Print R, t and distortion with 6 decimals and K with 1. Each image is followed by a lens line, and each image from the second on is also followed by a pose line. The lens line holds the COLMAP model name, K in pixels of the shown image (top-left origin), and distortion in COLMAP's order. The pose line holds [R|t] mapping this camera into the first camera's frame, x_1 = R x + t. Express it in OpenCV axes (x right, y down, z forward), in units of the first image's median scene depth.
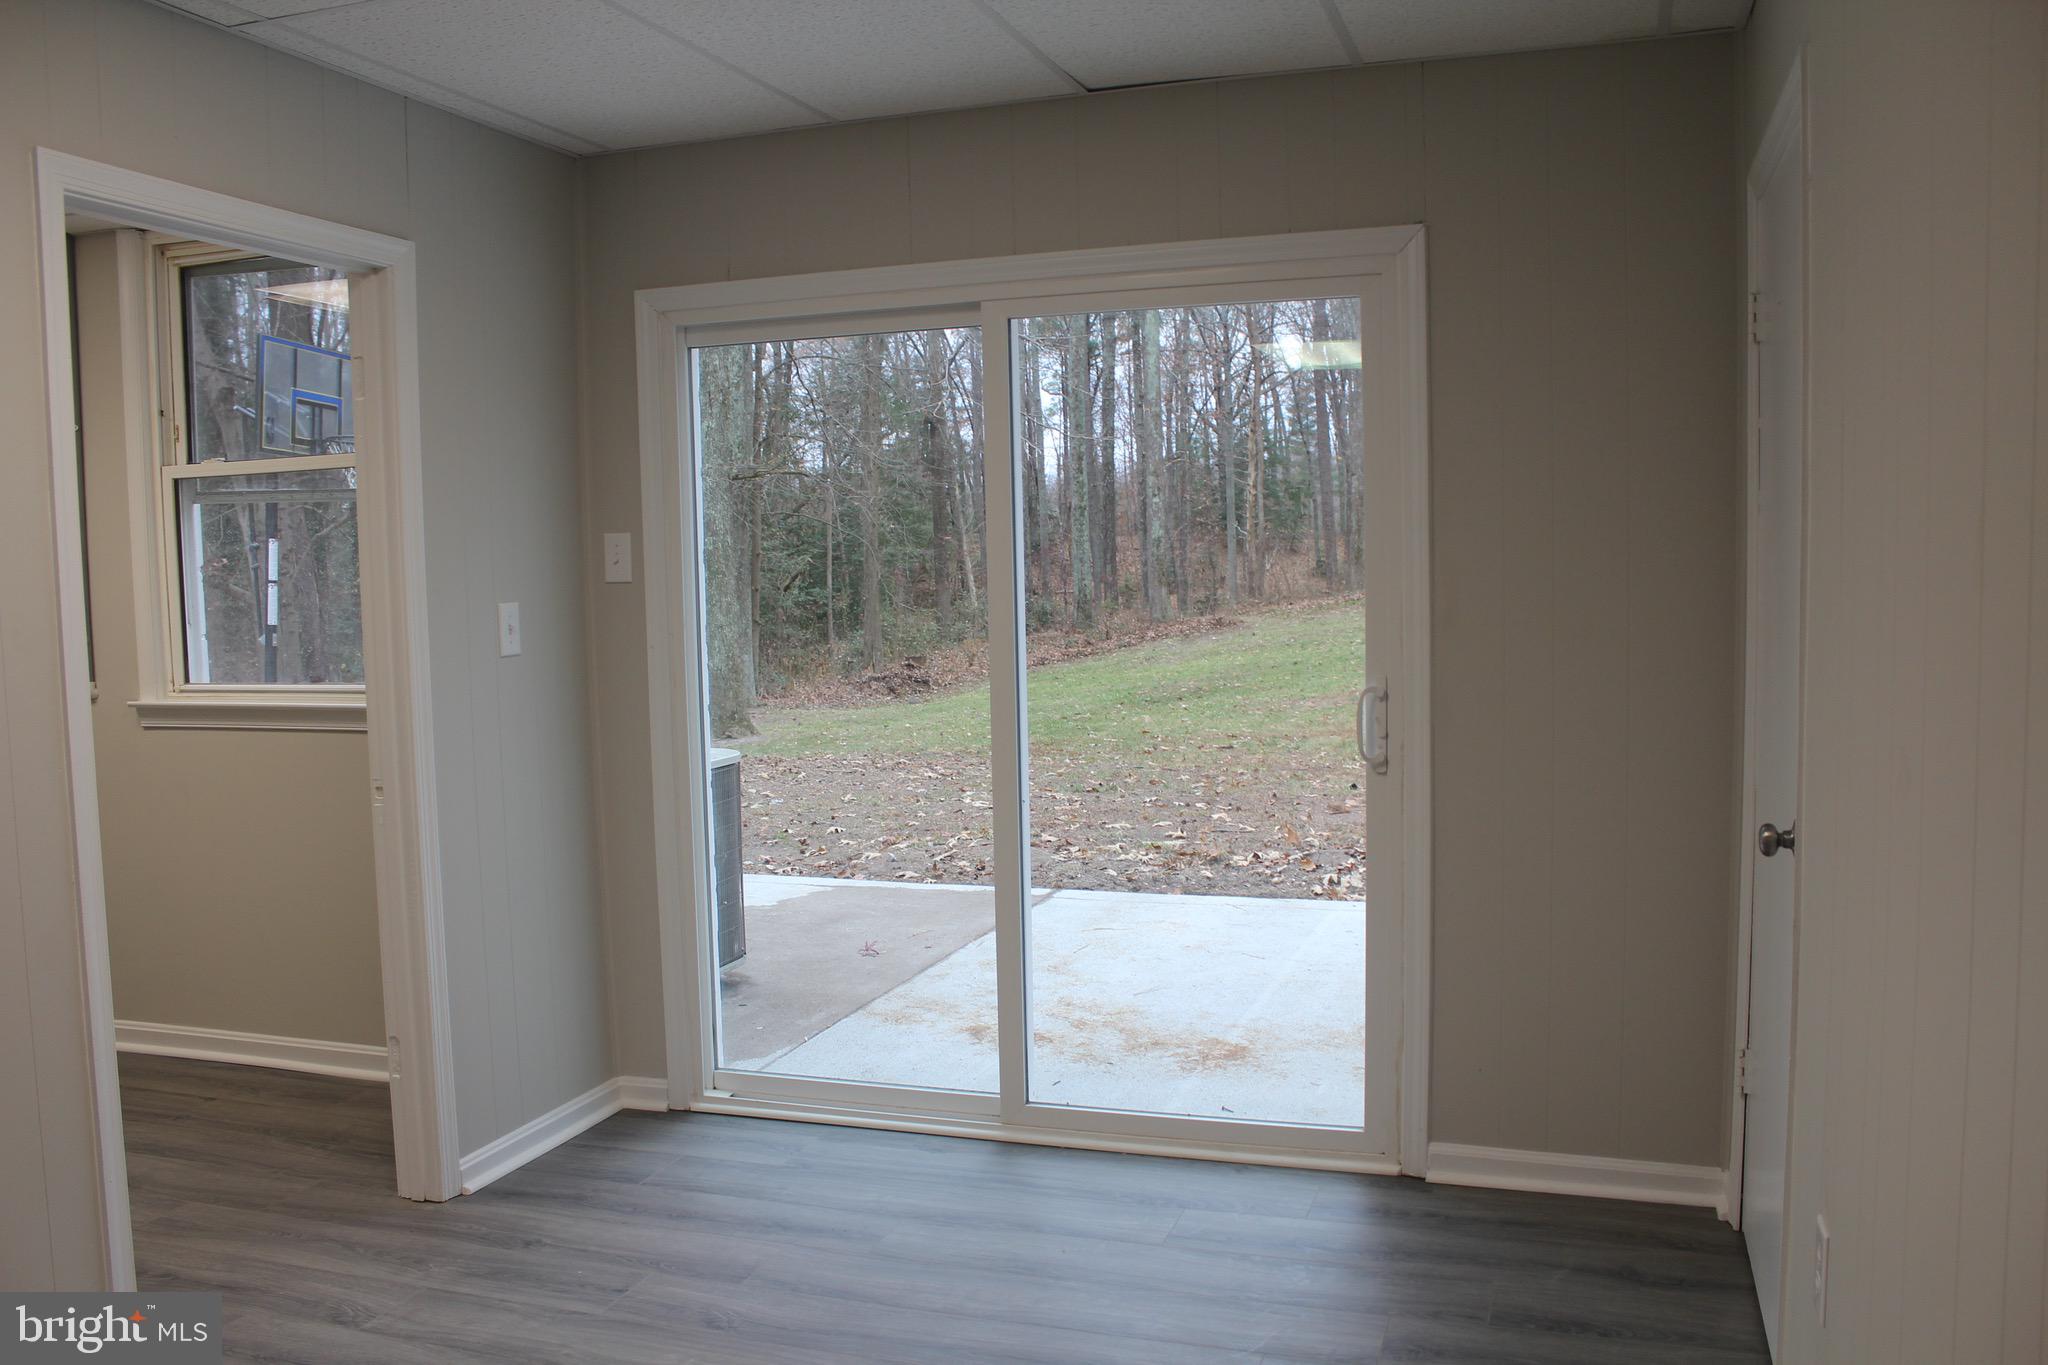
lens RADIAL K [[1704.1, 0, 1022.4], [0, 1704.1, 680.4], [0, 0, 1]] dist [-0.092790, 0.033848]
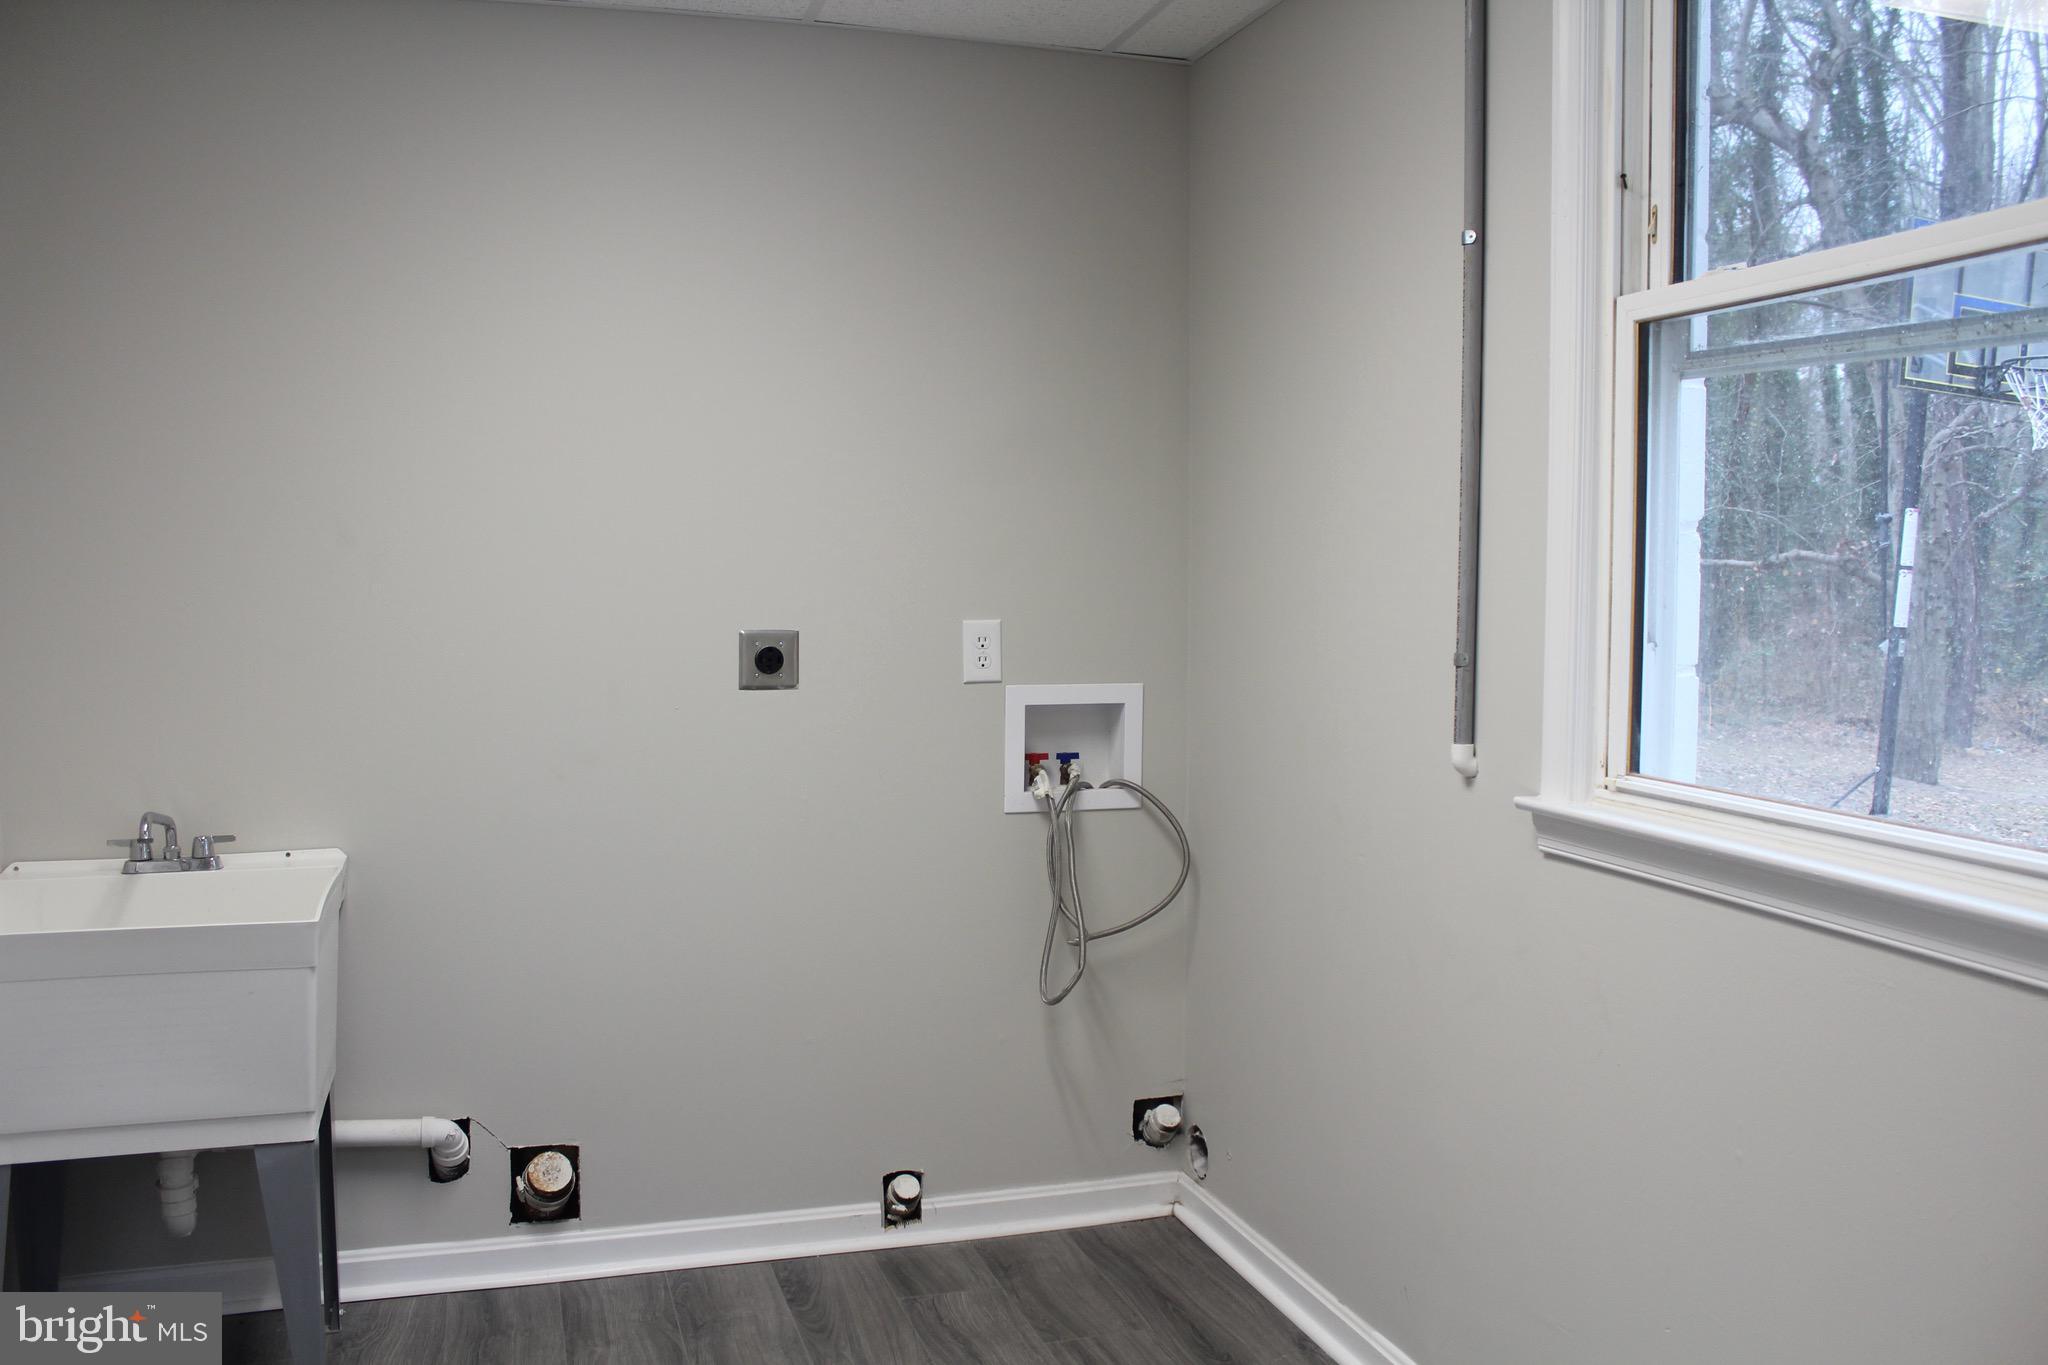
lens RADIAL K [[1704.1, 0, 1020.2], [0, 1704.1, 685.6], [0, 0, 1]] dist [-0.092790, 0.033848]
pose [[0.605378, 0.083760, -0.791518, -0.239287], [-0.074503, 0.996045, 0.048422, -0.031952], [0.792443, 0.029657, 0.609224, 0.583336]]
